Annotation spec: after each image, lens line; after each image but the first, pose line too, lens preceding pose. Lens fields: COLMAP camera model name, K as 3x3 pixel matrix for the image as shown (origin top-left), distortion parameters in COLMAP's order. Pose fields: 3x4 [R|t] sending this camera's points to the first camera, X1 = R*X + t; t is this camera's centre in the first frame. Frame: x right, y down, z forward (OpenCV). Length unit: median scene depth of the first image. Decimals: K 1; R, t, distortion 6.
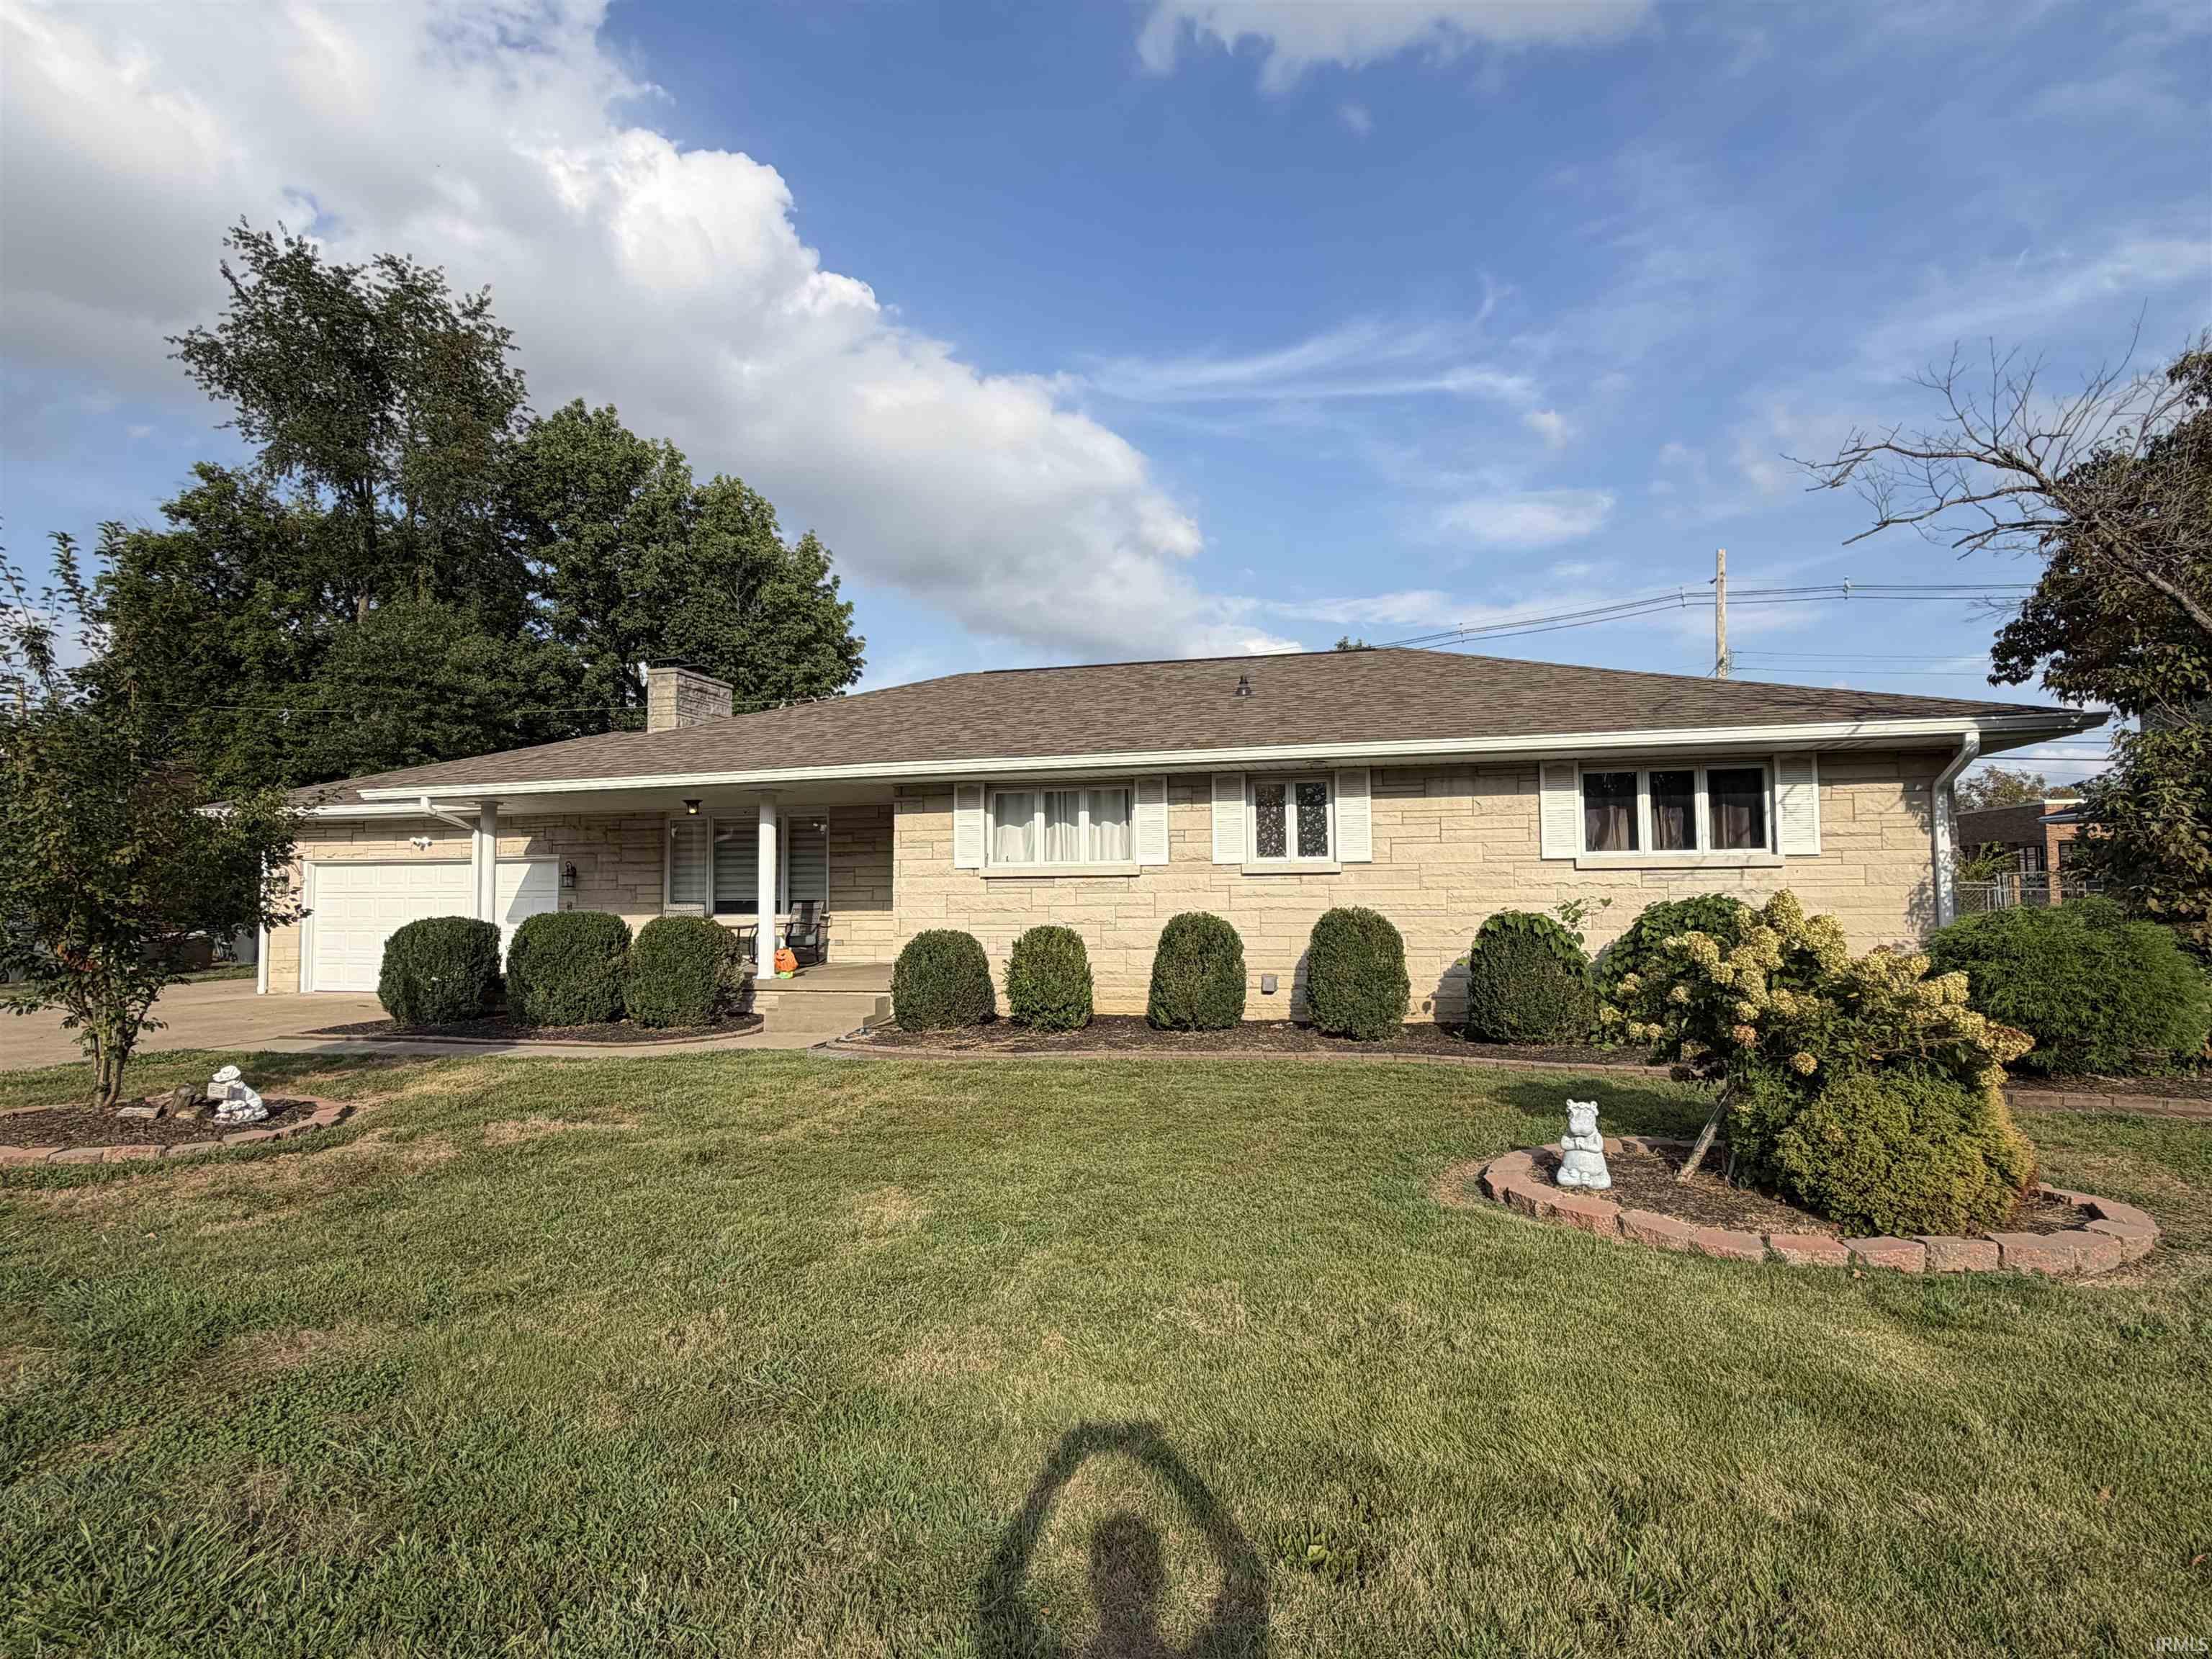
lens RADIAL K [[1132.0, 0, 1106.0], [0, 1132.0, 829.5], [0, 0, 1]] dist [-0.000909, 0.000111]
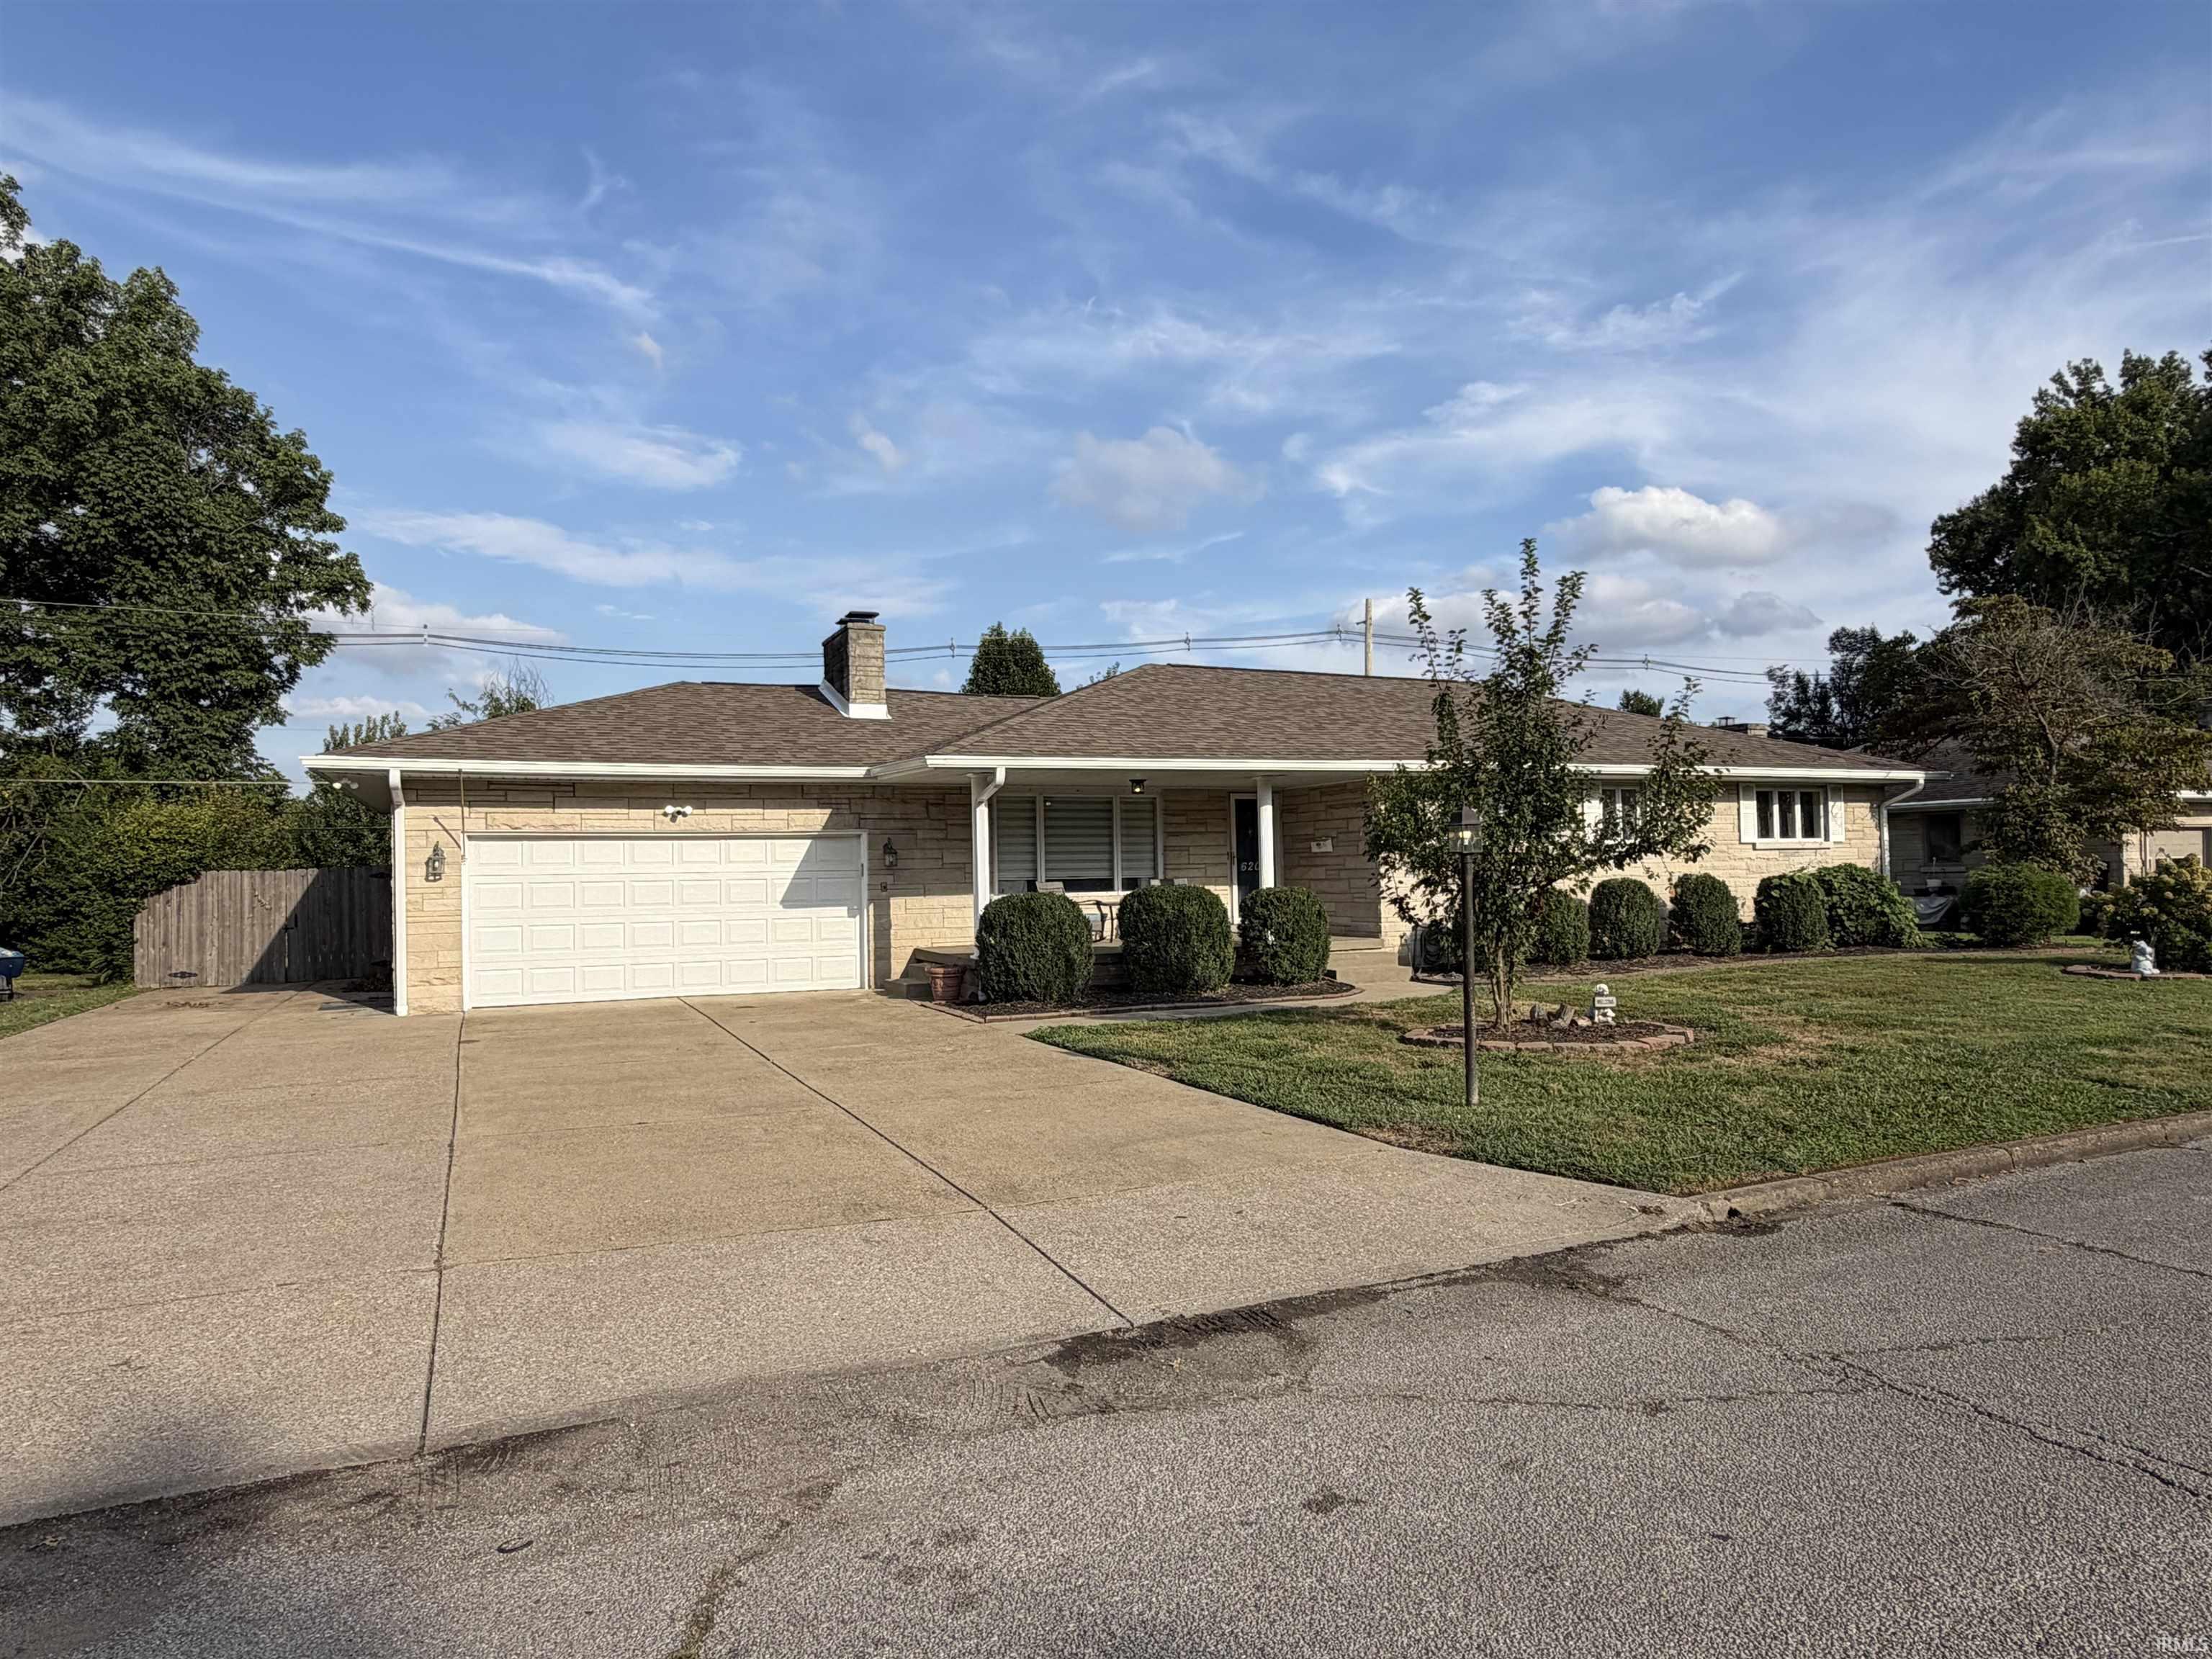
lens RADIAL K [[1332.4, 0, 1110.0], [0, 1332.4, 827.7], [0, 0, 1]] dist [0.002847, -0.000465]
pose [[0.773250, 0.017103, 0.633870, -1.410844], [-0.022228, 0.999753, 0.000141, 0.022580], [-0.633711, -0.014199, 0.773439, 0.095490]]
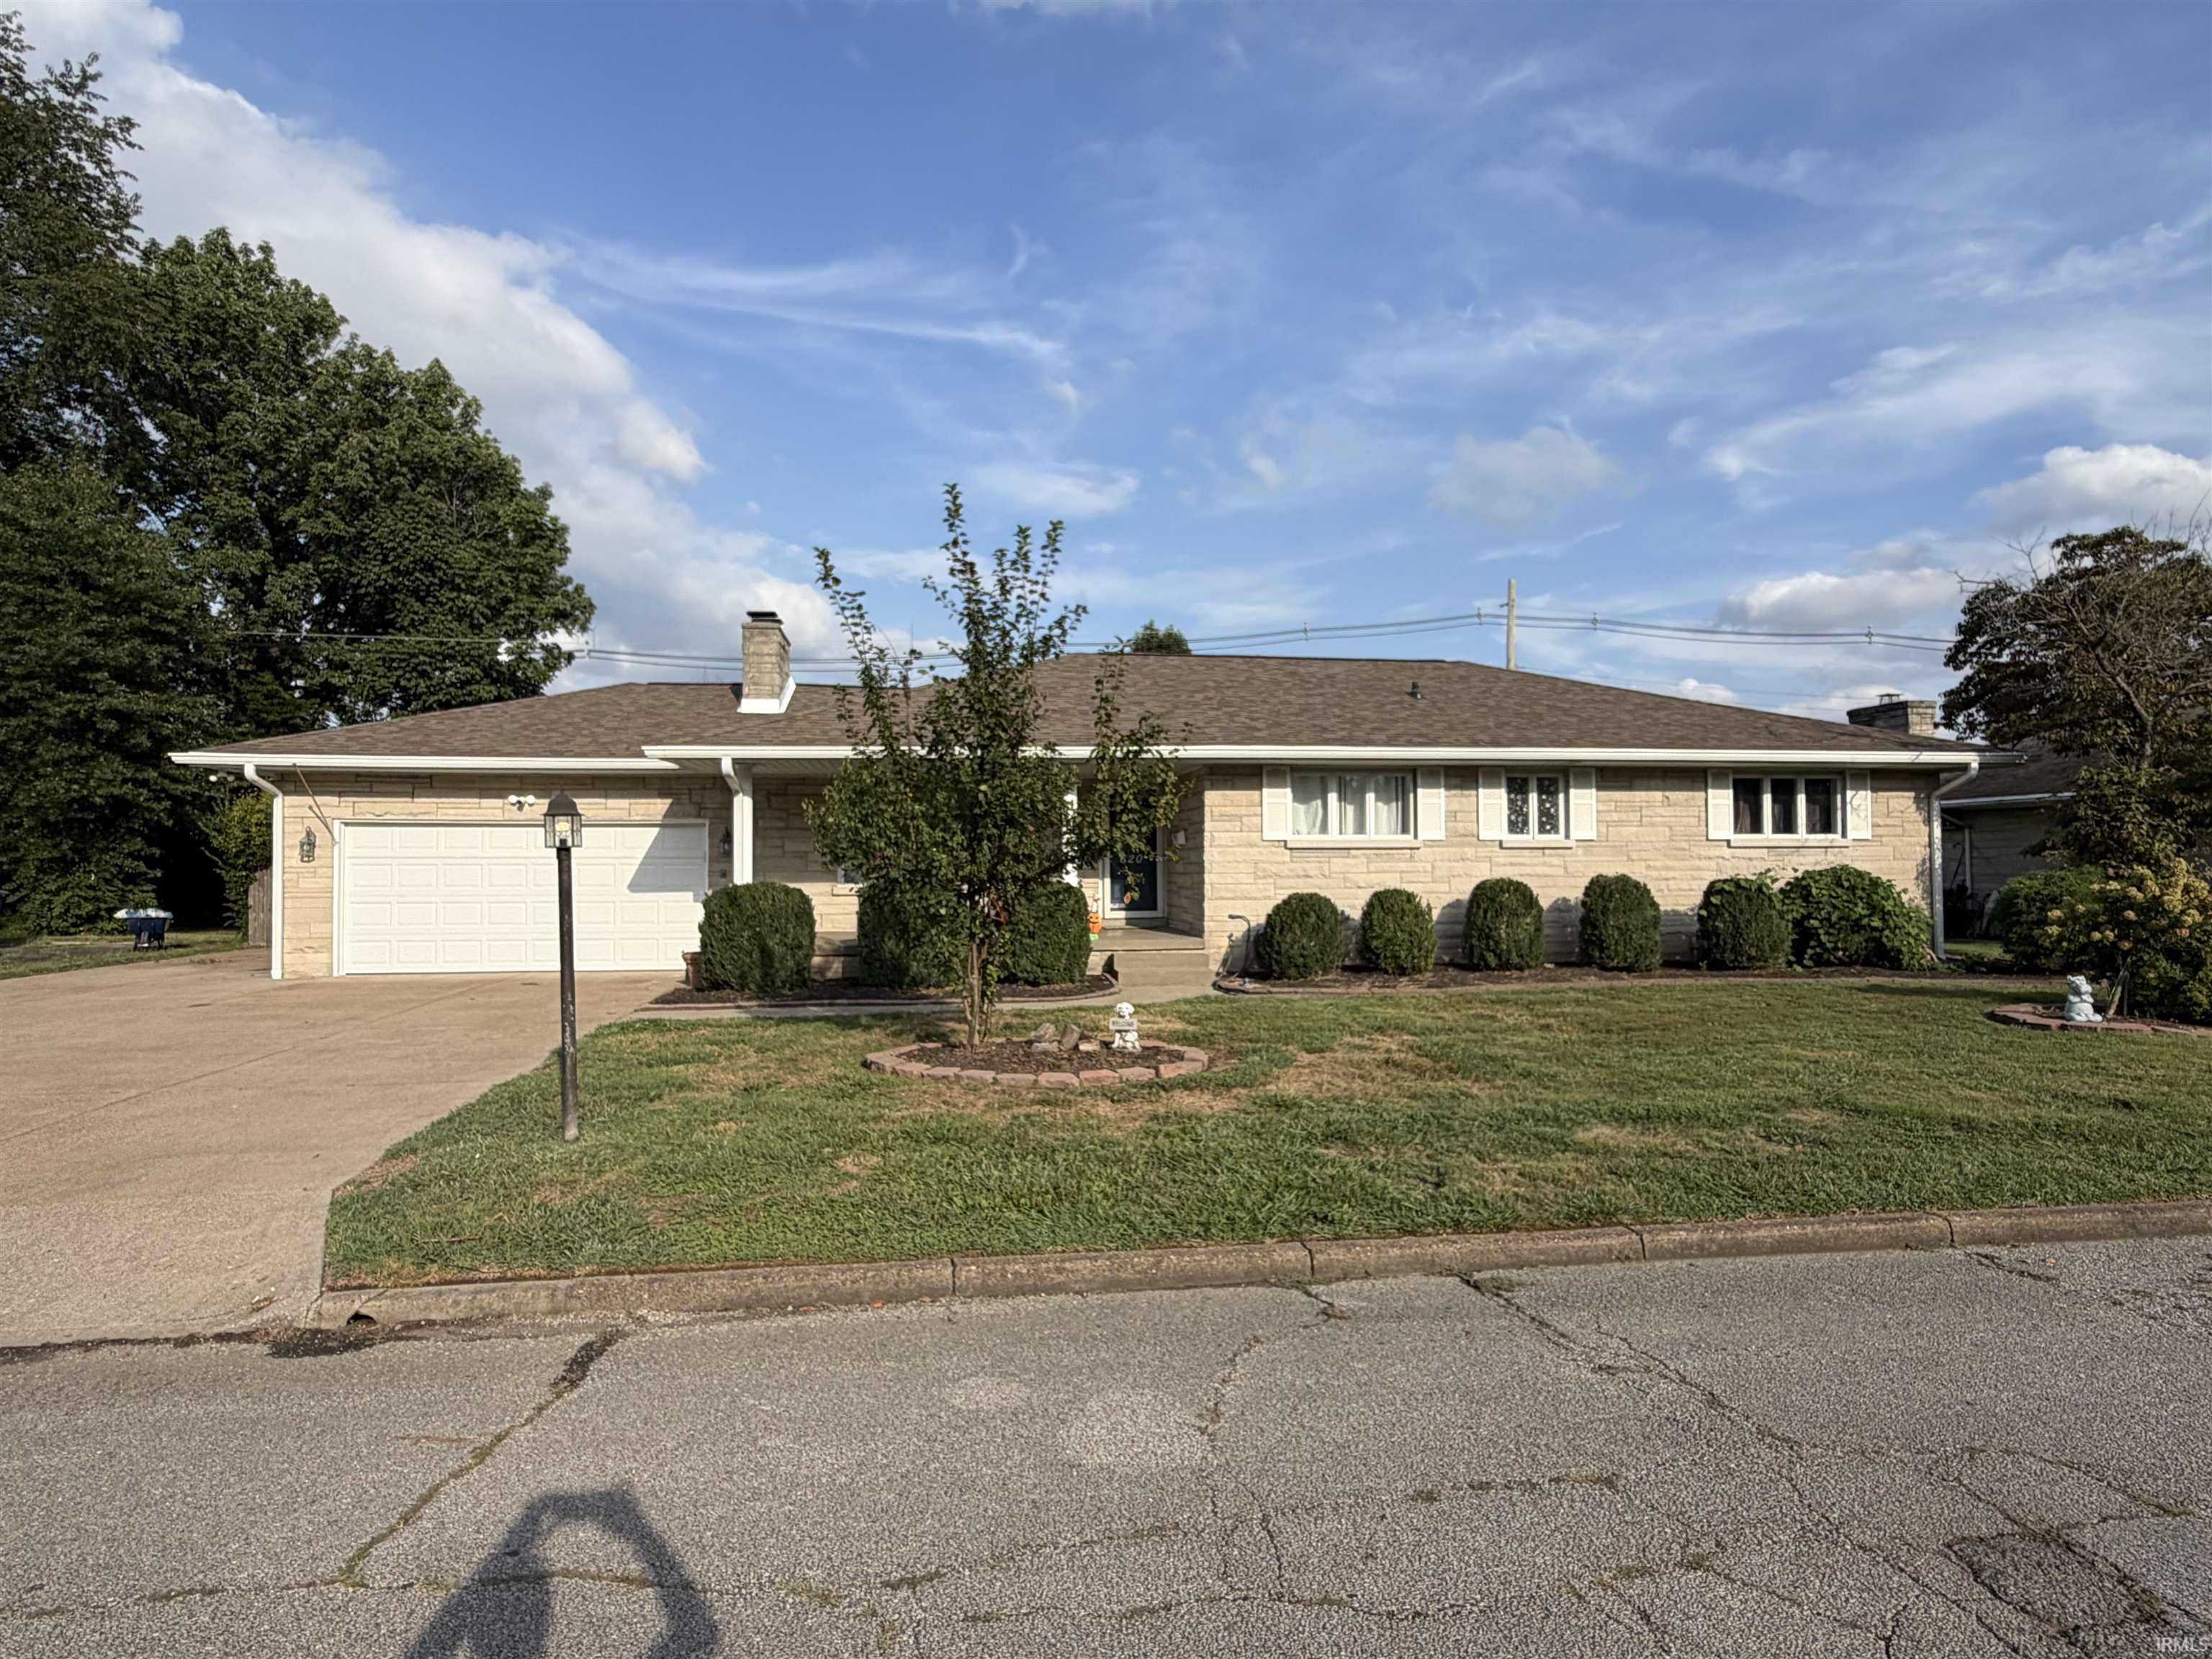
lens RADIAL K [[1235.3, 0, 1106.0], [0, 1235.3, 829.5], [0, 0, 1]] dist [-0.001863, 0.000967]
pose [[0.922646, 0.017222, 0.385262, -0.806435], [-0.025817, 0.999520, 0.017147, 0.006963], [-0.384782, -0.025767, 0.922648, -0.091606]]
